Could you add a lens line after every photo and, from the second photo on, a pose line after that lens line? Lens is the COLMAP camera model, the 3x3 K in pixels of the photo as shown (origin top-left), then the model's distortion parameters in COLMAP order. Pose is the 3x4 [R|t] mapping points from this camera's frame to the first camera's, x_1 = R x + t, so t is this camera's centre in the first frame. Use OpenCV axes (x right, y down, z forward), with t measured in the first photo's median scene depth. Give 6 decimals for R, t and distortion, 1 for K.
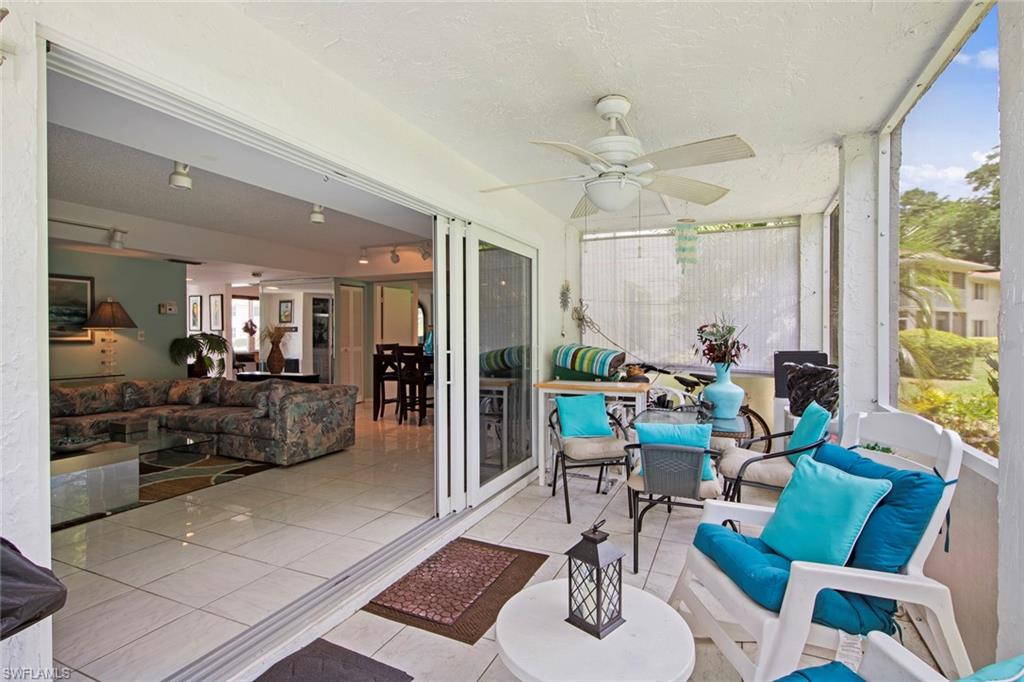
lens RADIAL K [[519.1, 0, 508.5], [0, 519.1, 336.9], [0, 0, 1]] dist [-0.001509, -0.000091]
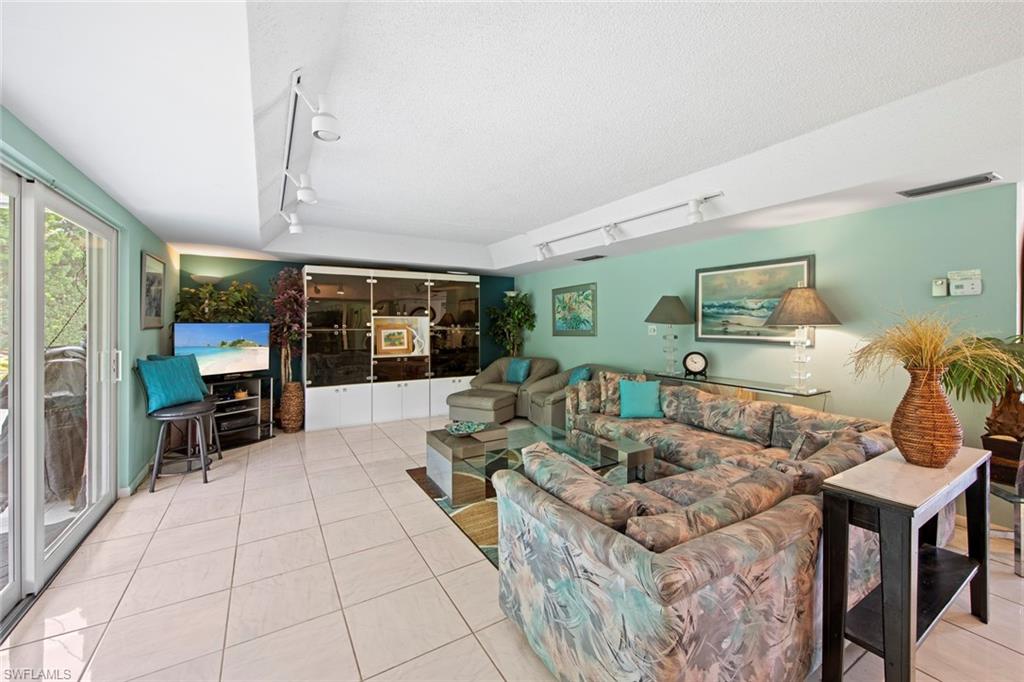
lens RADIAL K [[403.9, 0, 502.9], [0, 403.9, 323.7], [0, 0, 1]] dist [0.004059, -0.000205]
pose [[-0.574513, 0.001192, -0.818494, -0.102419], [-0.003406, 0.999987, 0.003848, -0.021509], [0.818488, 0.004998, -0.574502, 1.086211]]
